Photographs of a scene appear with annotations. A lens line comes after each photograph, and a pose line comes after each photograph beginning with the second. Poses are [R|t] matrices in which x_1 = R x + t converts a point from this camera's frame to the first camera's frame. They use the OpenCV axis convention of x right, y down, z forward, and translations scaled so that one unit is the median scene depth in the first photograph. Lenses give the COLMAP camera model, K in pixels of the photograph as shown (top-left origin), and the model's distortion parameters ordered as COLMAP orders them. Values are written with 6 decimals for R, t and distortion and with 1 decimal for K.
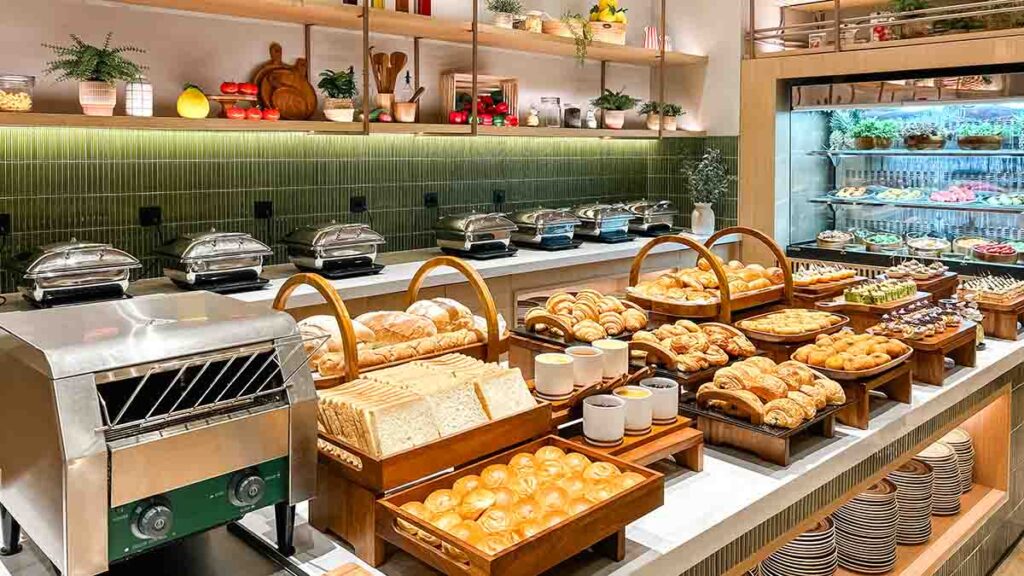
lens RADIAL K [[805.4, 0, 472.2], [0, 805.4, 288.2], [0, 0, 1]] dist [0.009824, -0.000091]
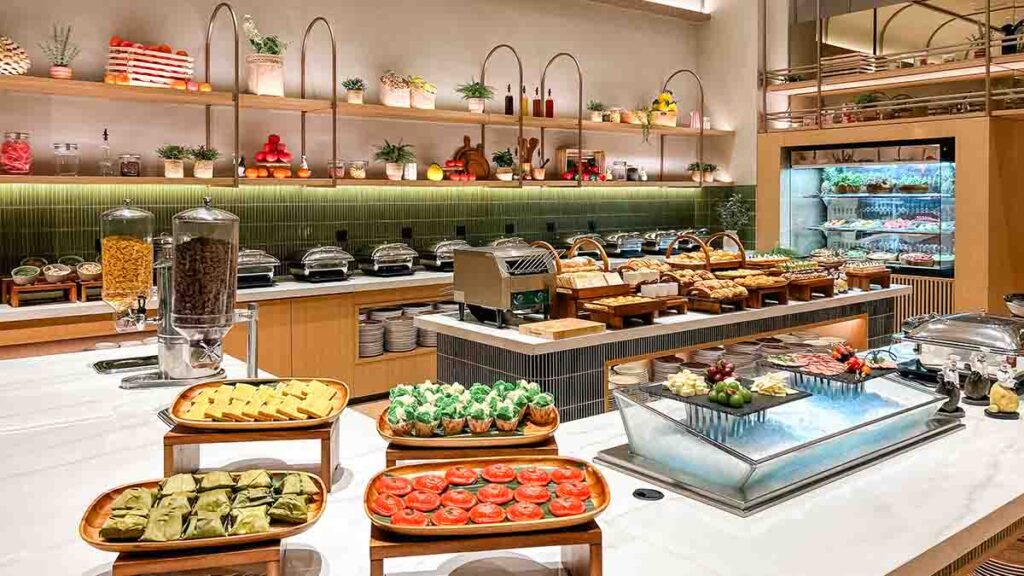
lens RADIAL K [[805.4, 0, 472.2], [0, 805.4, 288.2], [0, 0, 1]] dist [0.009824, -0.000091]
pose [[0.996169, 0.004178, -0.087351, -0.066140], [-0.008998, 0.998454, -0.054860, 0.101358], [0.086987, 0.055436, 0.994666, -0.599453]]
